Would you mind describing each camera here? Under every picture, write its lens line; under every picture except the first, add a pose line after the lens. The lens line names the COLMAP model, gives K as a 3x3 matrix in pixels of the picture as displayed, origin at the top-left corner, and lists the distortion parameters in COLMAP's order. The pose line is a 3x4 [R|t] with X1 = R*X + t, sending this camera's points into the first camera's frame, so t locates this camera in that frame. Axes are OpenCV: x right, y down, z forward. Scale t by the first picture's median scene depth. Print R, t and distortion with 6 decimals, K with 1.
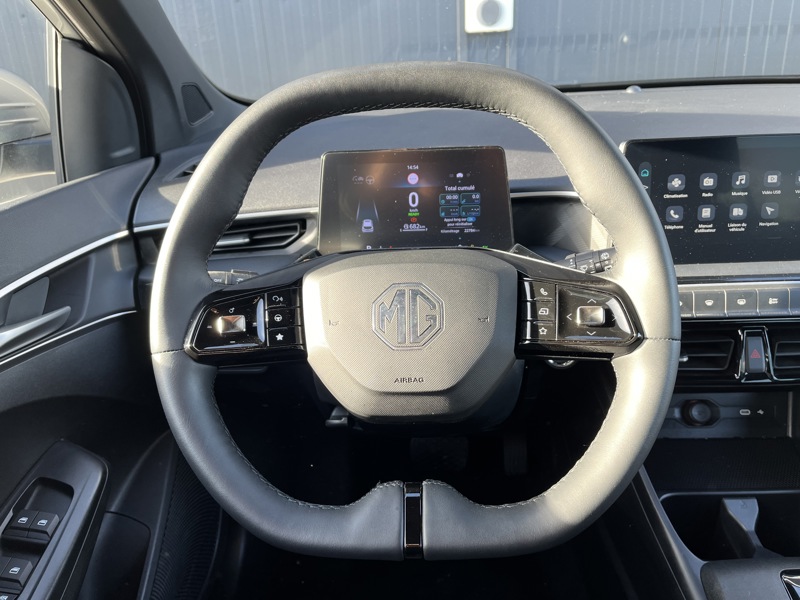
lens RADIAL K [[620.6, 0, 400.0], [0, 620.6, 300.0], [0, 0, 1]] dist [0.066645, -0.087306]
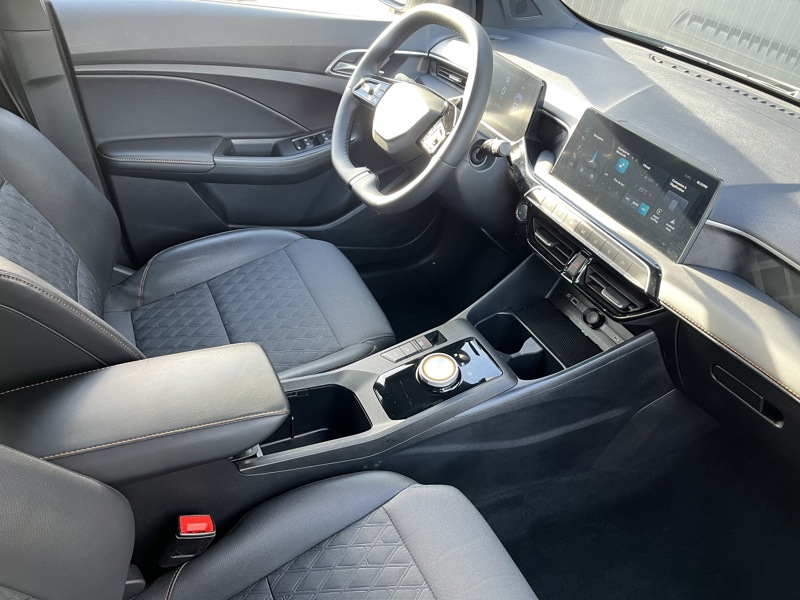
lens RADIAL K [[620.6, 0, 400.0], [0, 620.6, 300.0], [0, 0, 1]] dist [0.066645, -0.087306]
pose [[0.467218, 0.608635, -0.641304, 1.500442], [-0.486065, 0.782712, 0.388719, -0.256655], [0.738544, 0.130099, 0.661533, -0.388146]]
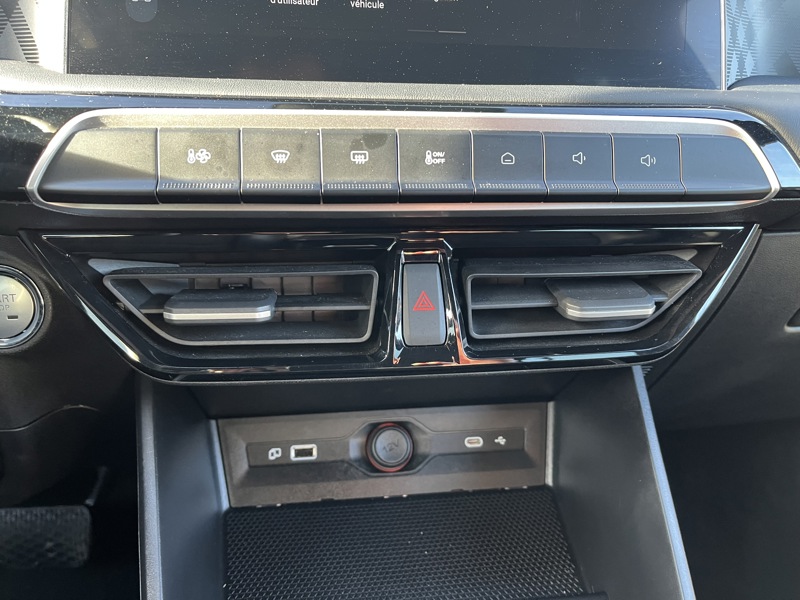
lens RADIAL K [[620.6, 0, 400.0], [0, 620.6, 300.0], [0, 0, 1]] dist [0.066645, -0.087306]
pose [[0.980477, 0.009062, 0.196427, 0.487513], [0.005312, 0.997353, -0.072524, 0.120880], [-0.196564, 0.072151, 0.977833, 0.610118]]
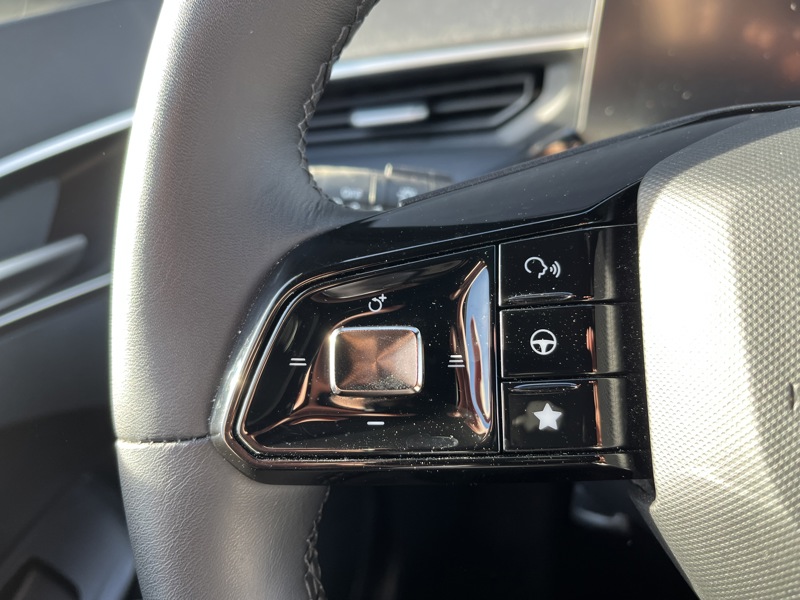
lens RADIAL K [[620.6, 0, 400.0], [0, 620.6, 300.0], [0, 0, 1]] dist [0.066645, -0.087306]
pose [[0.966886, 0.069410, -0.245587, -0.143698], [-0.036806, 0.990169, 0.134946, -0.016862], [0.252539, -0.121438, 0.959936, 0.551493]]
